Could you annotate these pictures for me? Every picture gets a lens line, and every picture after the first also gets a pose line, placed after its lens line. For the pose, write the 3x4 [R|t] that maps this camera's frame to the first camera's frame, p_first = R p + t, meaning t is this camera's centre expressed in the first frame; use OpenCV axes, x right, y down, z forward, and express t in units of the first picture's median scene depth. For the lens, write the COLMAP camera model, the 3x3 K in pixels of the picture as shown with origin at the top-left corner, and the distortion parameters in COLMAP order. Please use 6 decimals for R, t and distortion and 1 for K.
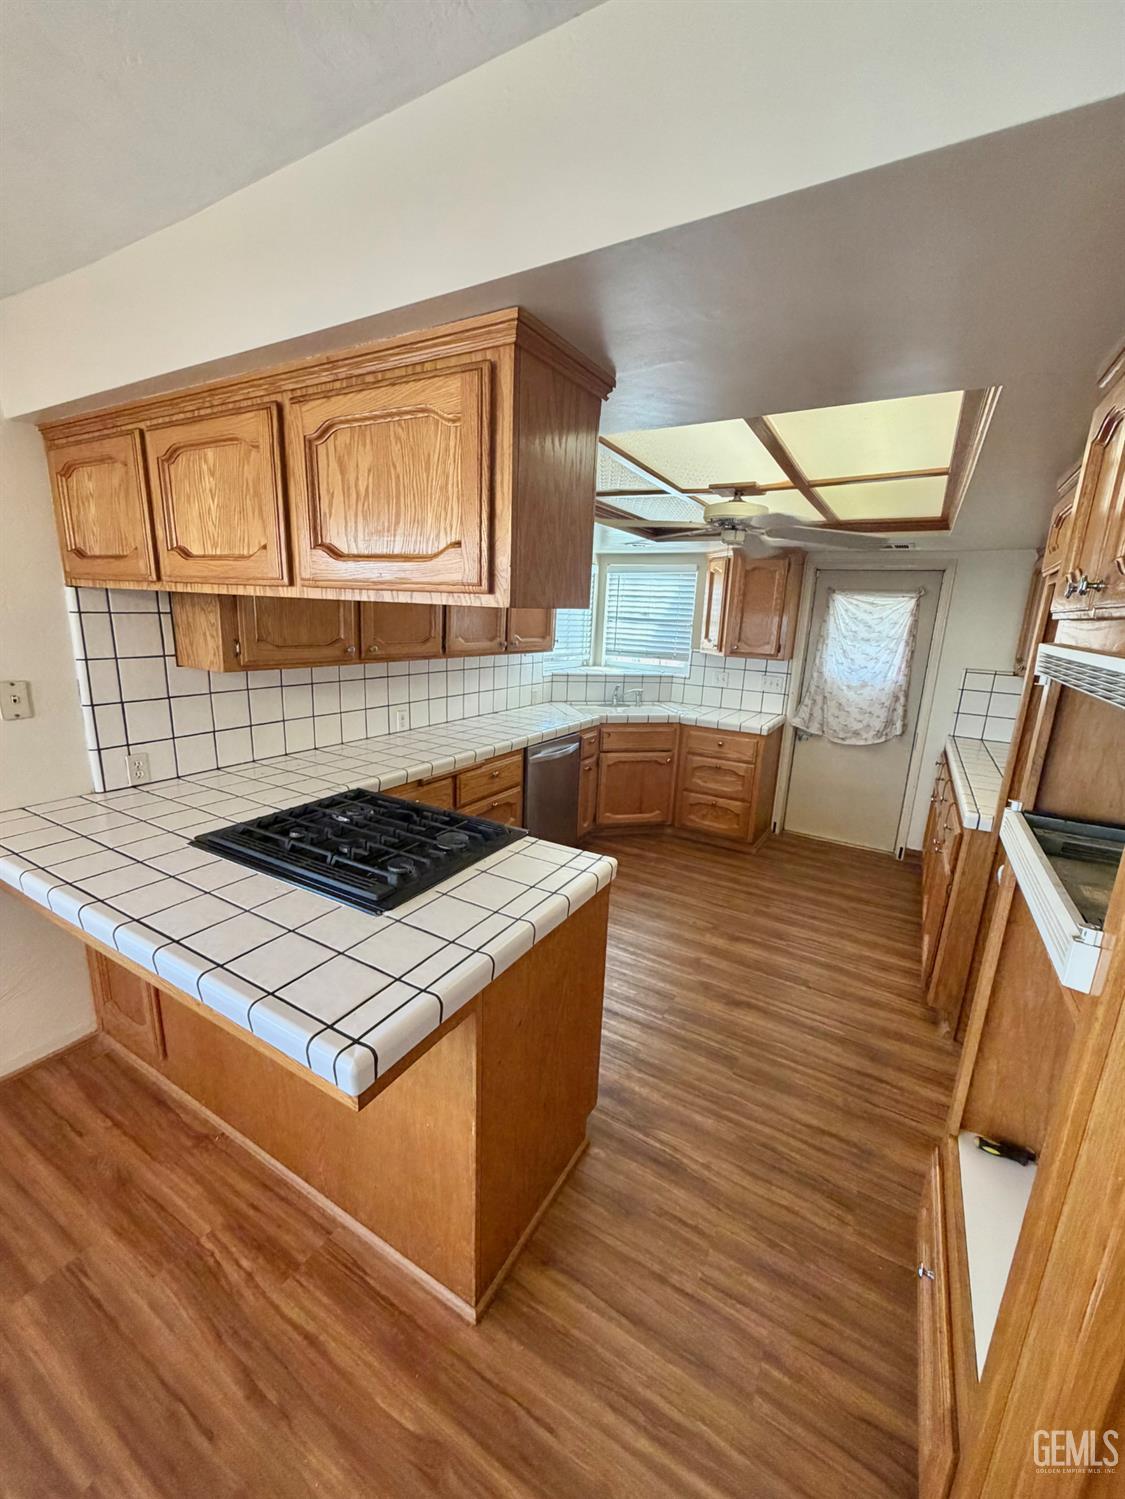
lens RADIAL K [[597.1, 0, 560.1], [0, 597.1, 749.3], [0, 0, 1]] dist [0.012879, 0.000054]
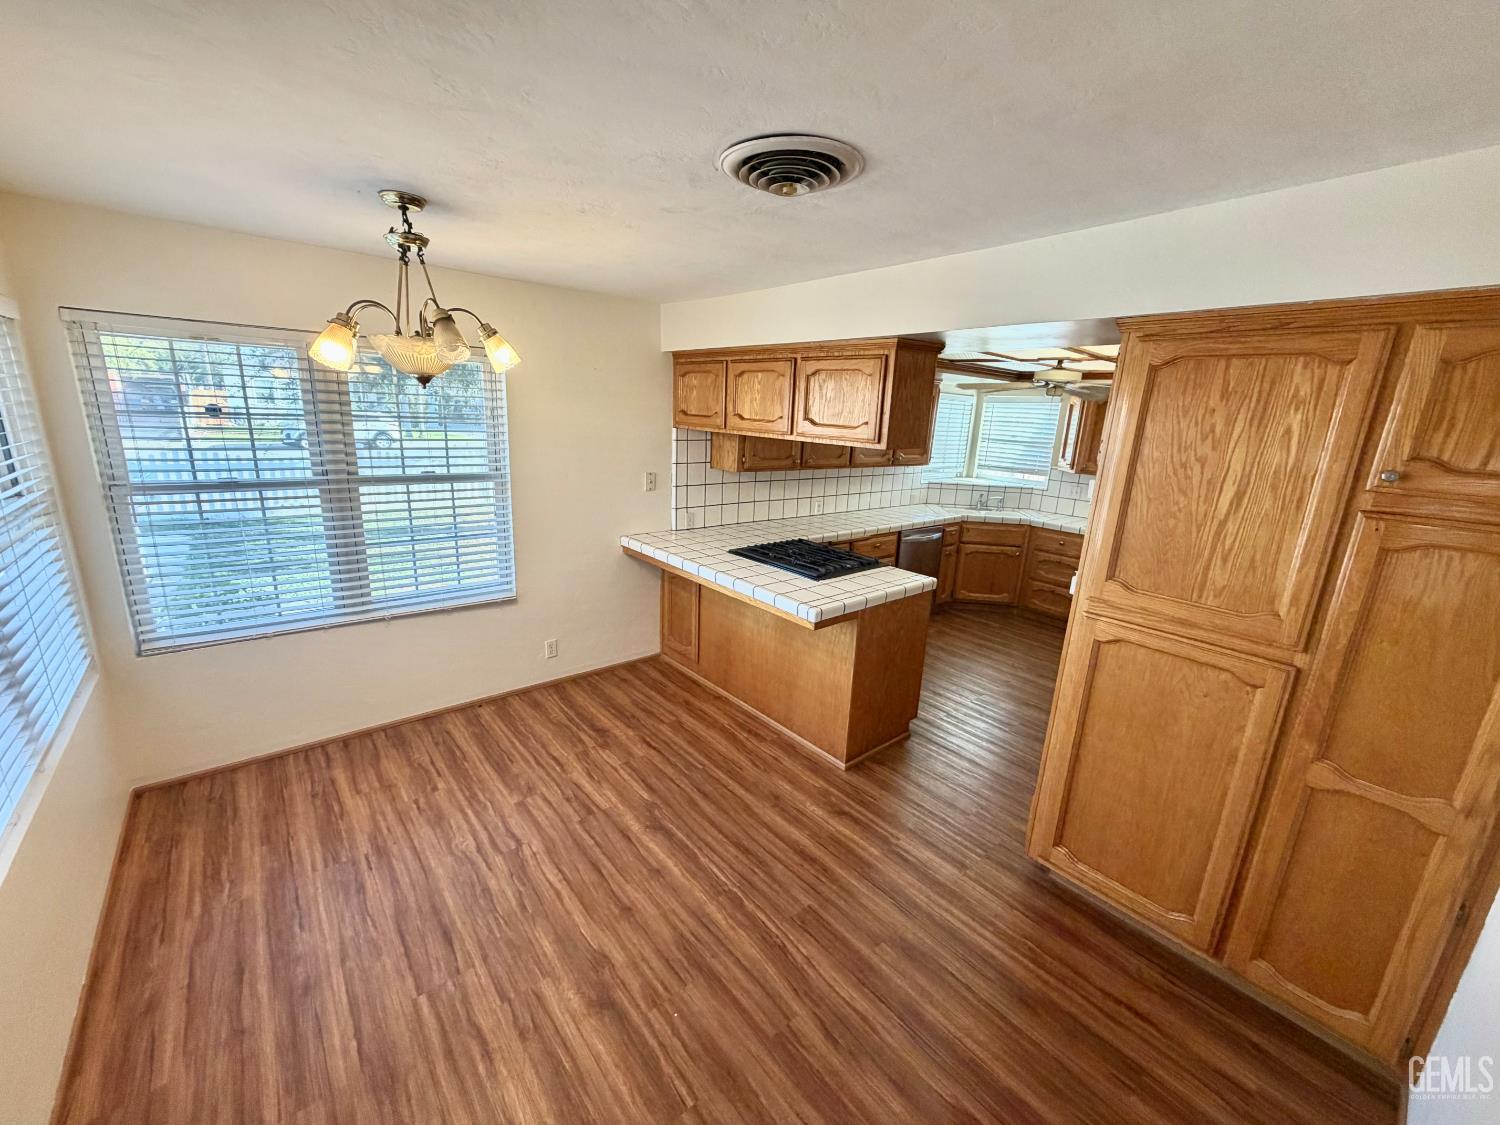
lens RADIAL K [[597.5, 0, 749.6], [0, 597.5, 561.0], [0, 0, 1]] dist [0.012879, 0.000054]
pose [[0.942773, 0.083720, -0.322755, 0.113243], [-0.081957, 0.996453, 0.019077, 0.112788], [0.323207, 0.008467, 0.946290, -0.776003]]
